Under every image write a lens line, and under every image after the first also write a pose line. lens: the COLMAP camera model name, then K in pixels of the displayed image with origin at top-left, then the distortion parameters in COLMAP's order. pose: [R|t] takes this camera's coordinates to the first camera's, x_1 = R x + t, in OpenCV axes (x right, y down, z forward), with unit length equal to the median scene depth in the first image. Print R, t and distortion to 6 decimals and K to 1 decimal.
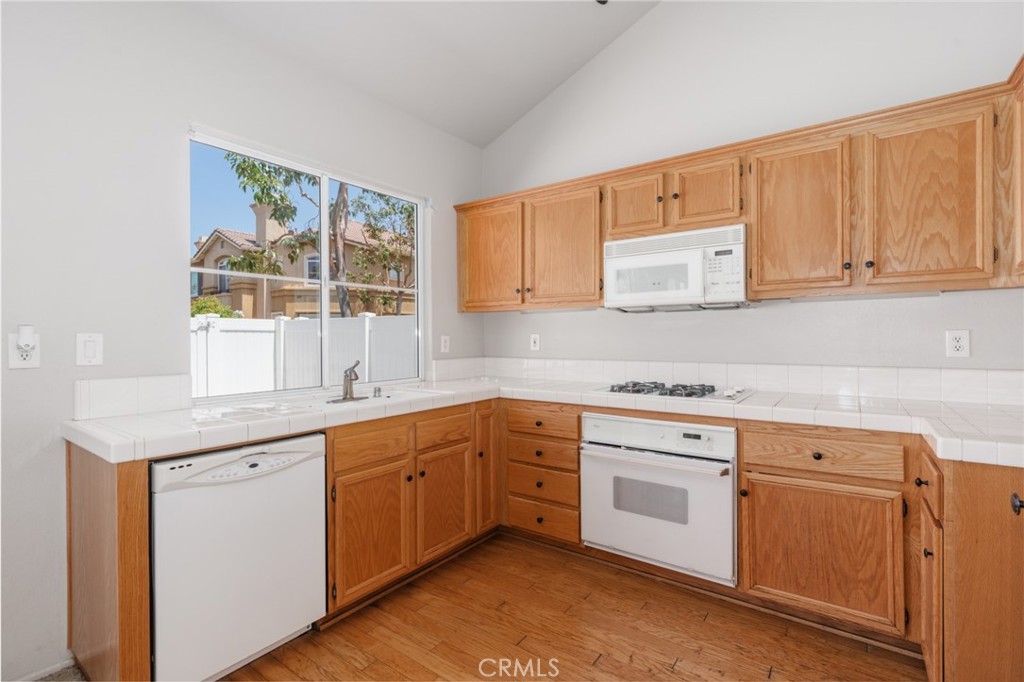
lens RADIAL K [[475.2, 0, 511.6], [0, 475.2, 337.7], [0, 0, 1]] dist [-0.005932, 0.001842]
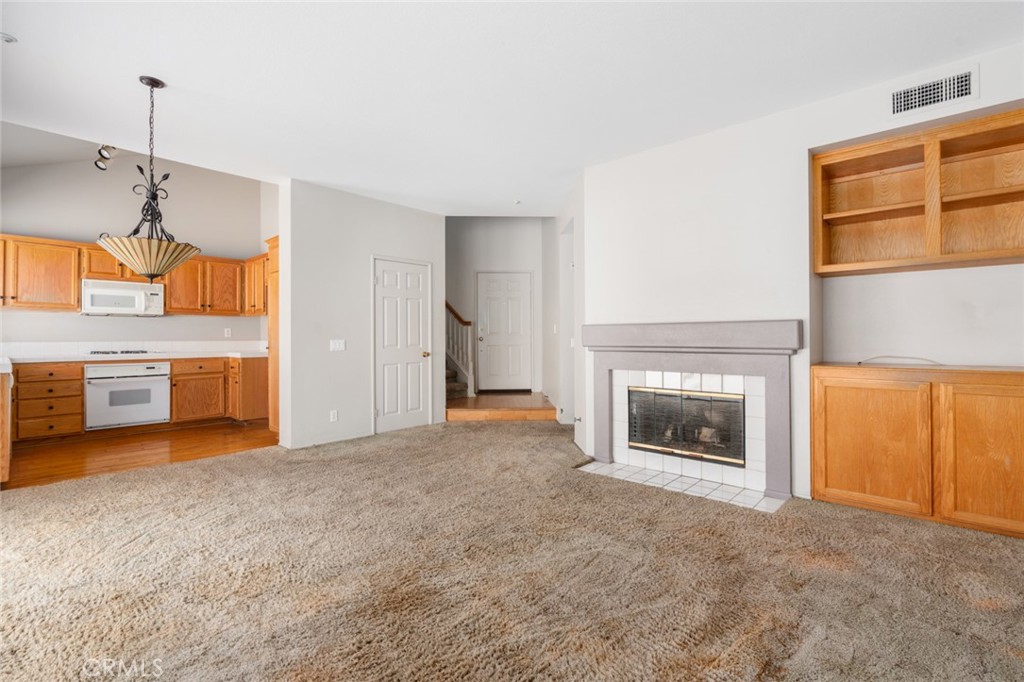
lens RADIAL K [[465.1, 0, 511.7], [0, 465.1, 333.6], [0, 0, 1]] dist [-0.007670, 0.002905]
pose [[0.103433, 0.011507, 0.994570, -1.765639], [0.001226, 0.999931, -0.011697, 0.053546], [-0.994636, 0.002429, 0.103412, -1.095087]]
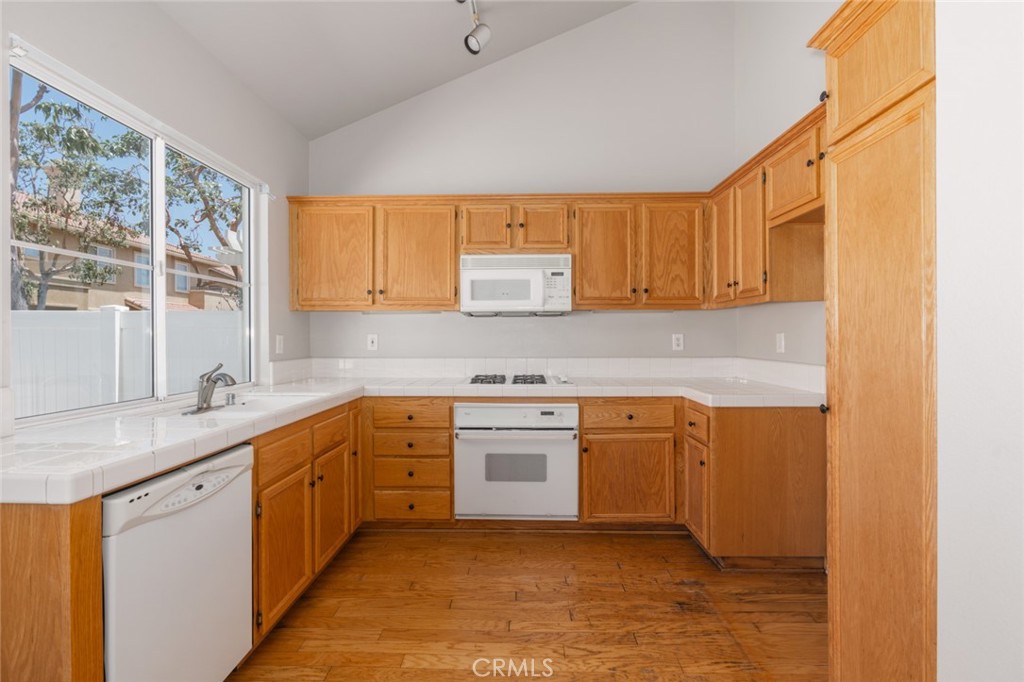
lens RADIAL K [[465.1, 0, 509.6], [0, 465.1, 337.5], [0, 0, 1]] dist [-0.007670, 0.002905]
pose [[0.824690, 0.002730, 0.565579, -0.407264], [-0.001338, 0.999995, -0.002875, 0.002523], [-0.565584, 0.001614, 0.824689, 0.002430]]
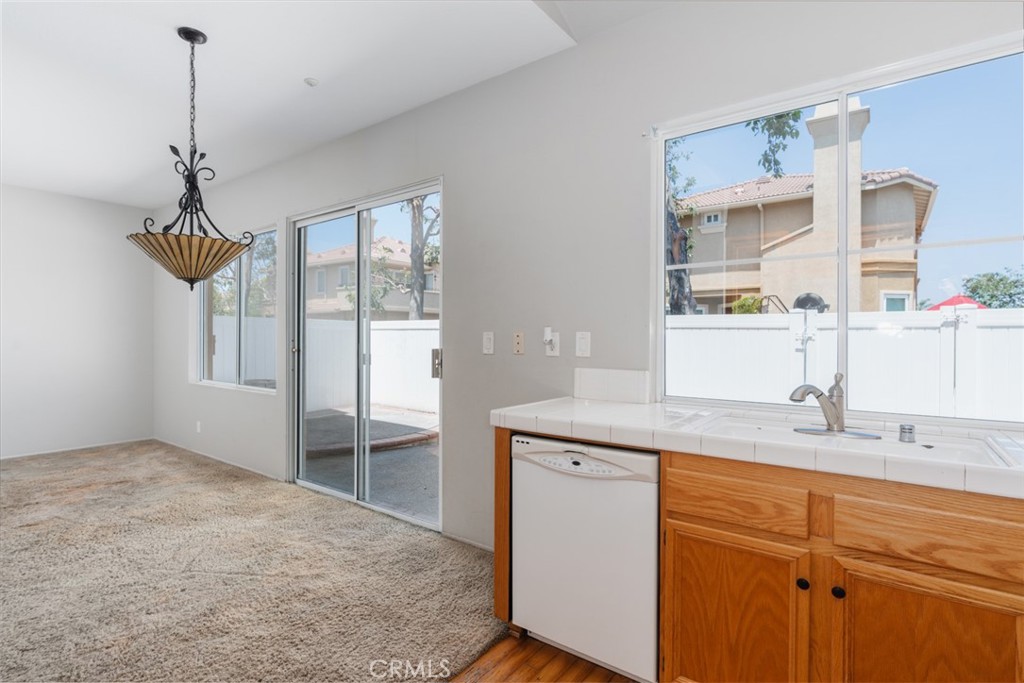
lens RADIAL K [[513.5, 0, 501.2], [0, 513.5, 338.4], [0, 0, 1]] dist [-0.003232, 0.001214]
pose [[-0.023905, 0.006368, -0.999694, 0.393661], [-0.003872, 0.999972, 0.006462, 0.000218], [0.999707, 0.004025, -0.023880, 0.635540]]
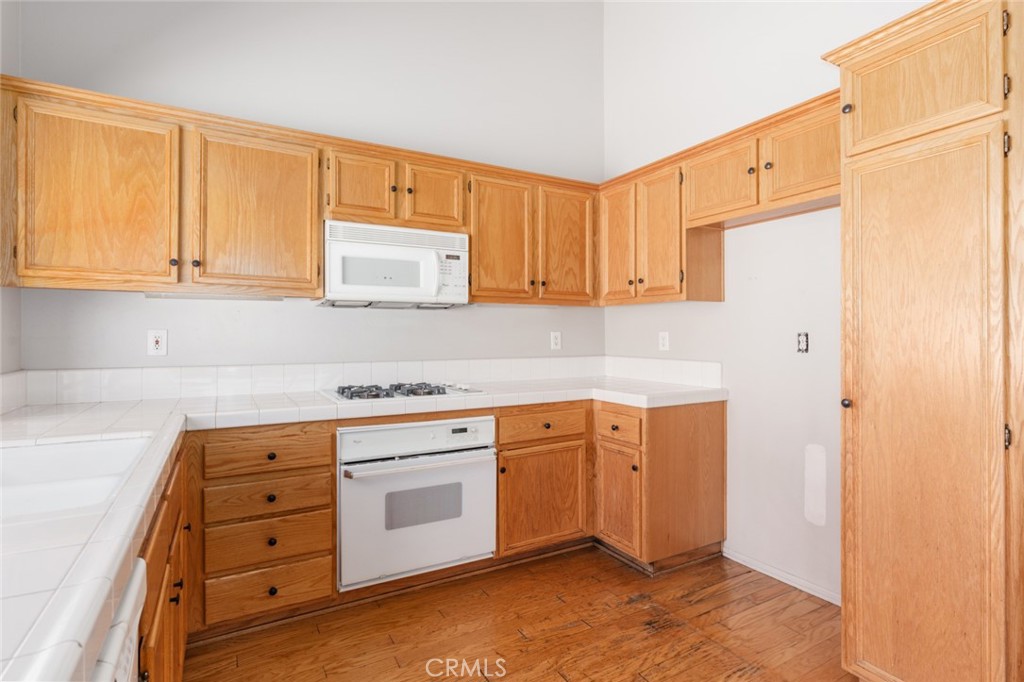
lens RADIAL K [[513.5, 0, 509.0], [0, 513.5, 334.2], [0, 0, 1]] dist [-0.003232, 0.001214]
pose [[0.415197, 0.005680, 0.909714, -0.569936], [-0.000793, 0.999982, -0.005882, 0.002241], [-0.909731, 0.001721, 0.415194, 0.409001]]
